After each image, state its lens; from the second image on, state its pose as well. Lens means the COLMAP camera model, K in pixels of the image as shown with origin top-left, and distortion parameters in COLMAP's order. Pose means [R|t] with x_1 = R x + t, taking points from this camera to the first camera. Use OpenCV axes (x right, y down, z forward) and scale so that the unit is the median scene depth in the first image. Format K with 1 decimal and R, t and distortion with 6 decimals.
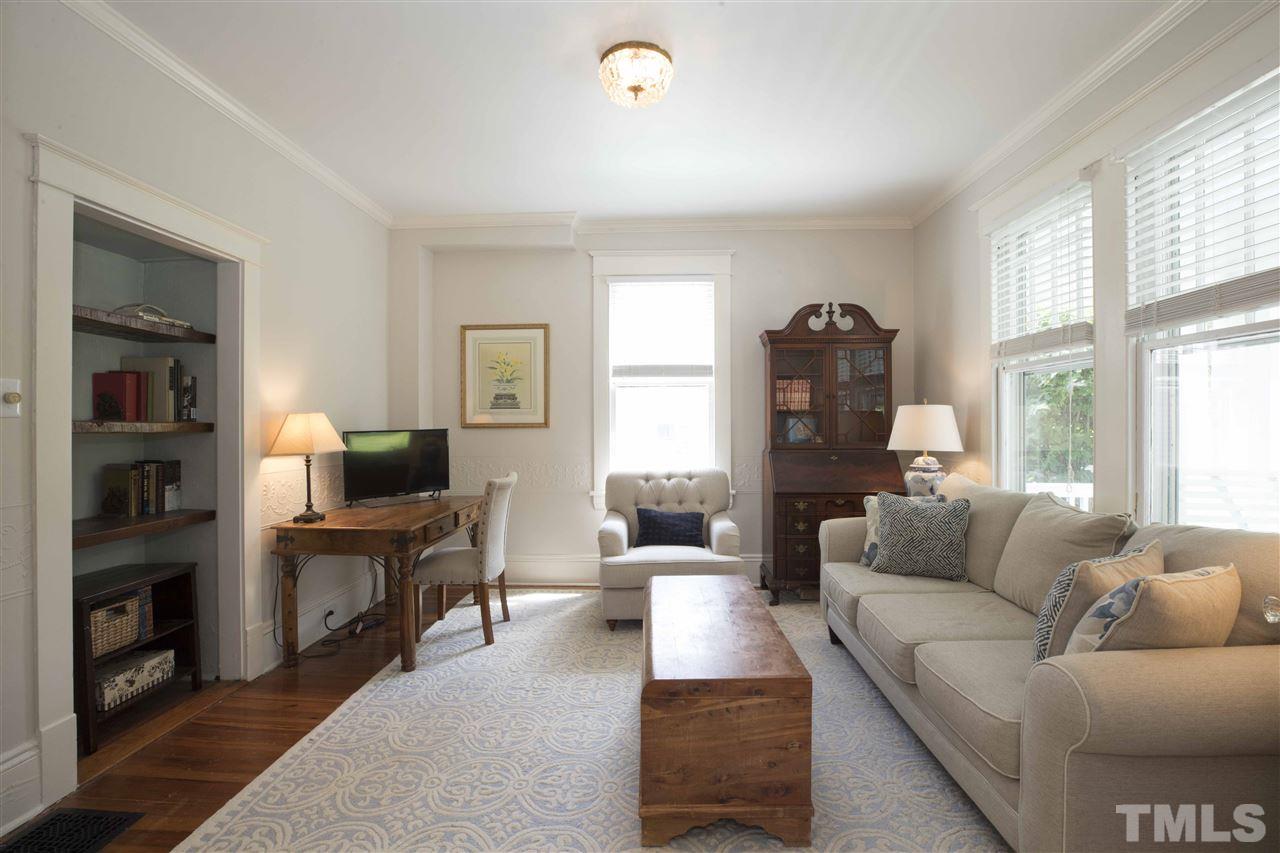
lens RADIAL K [[585.8, 0, 651.5], [0, 585.8, 424.9], [0, 0, 1]] dist [-0.027239, 0.002398]
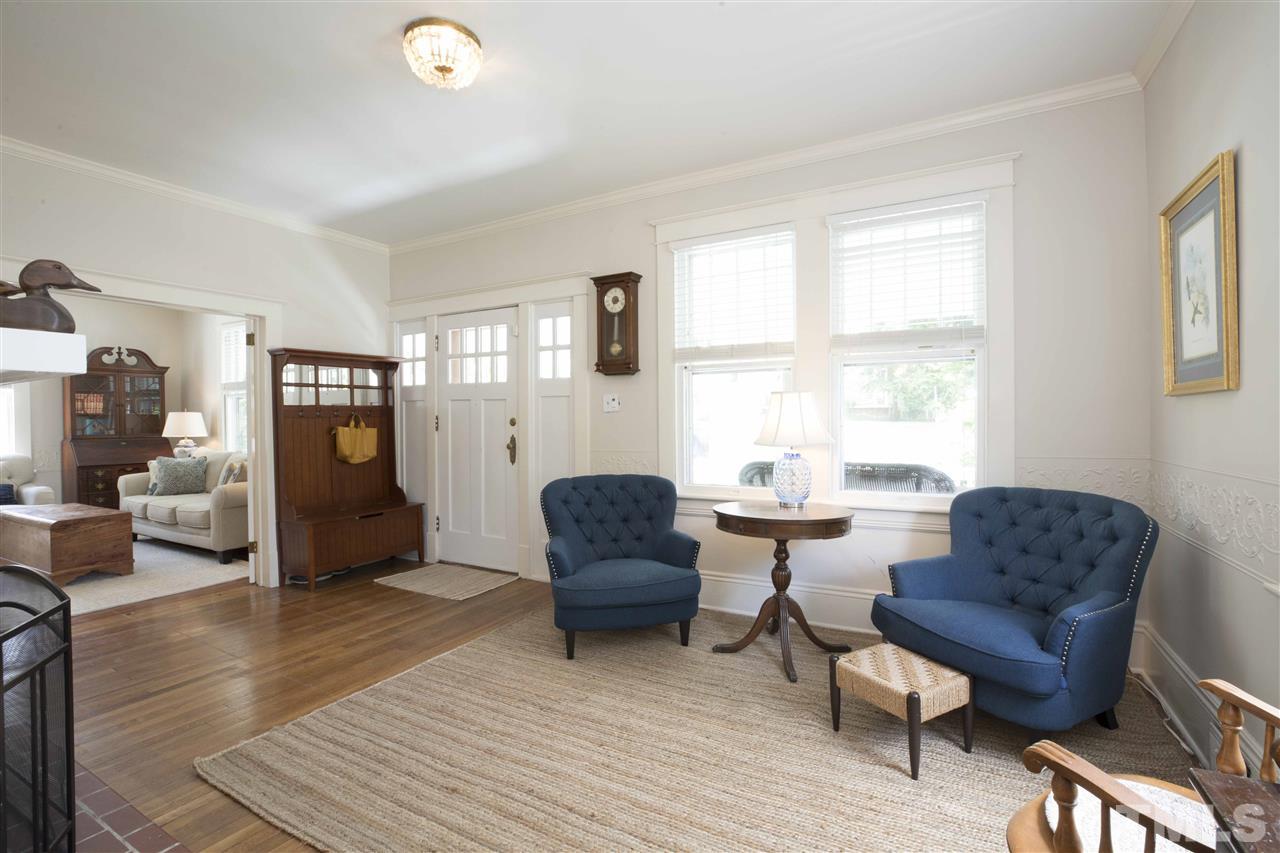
lens RADIAL K [[585.8, 0, 650.4], [0, 585.8, 429.9], [0, 0, 1]] dist [-0.027239, 0.002398]
pose [[0.463769, -0.011597, 0.885880, -0.418397], [0.003966, 0.999931, 0.011014, 0.007226], [-0.885947, -0.001595, 0.463783, -1.034470]]
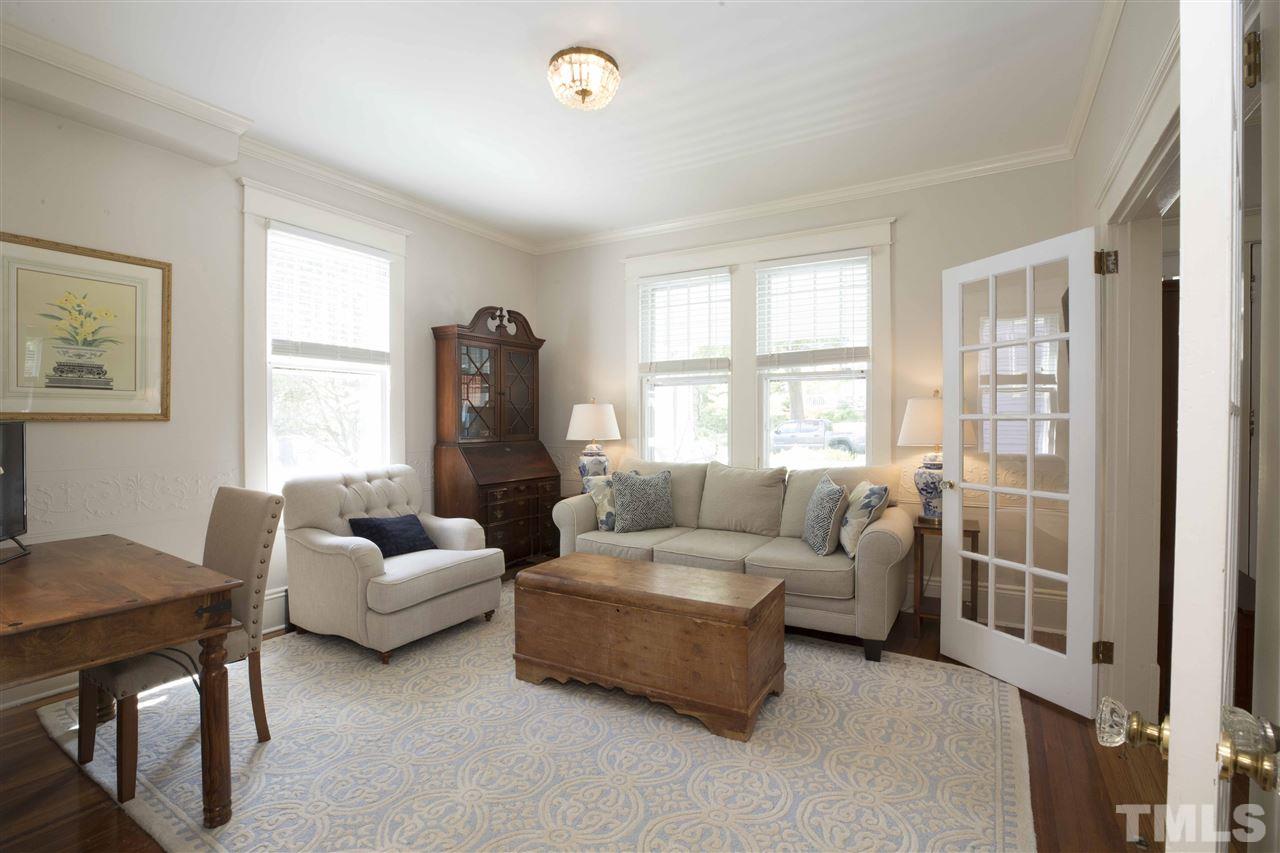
lens RADIAL K [[585.8, 0, 639.4], [0, 585.8, 424.8], [0, 0, 1]] dist [-0.027239, 0.002398]
pose [[0.490706, 0.000588, 0.871325, -0.523210], [0.001873, 0.999997, -0.001730, 0.012061], [-0.871323, 0.002481, 0.490703, 0.241941]]
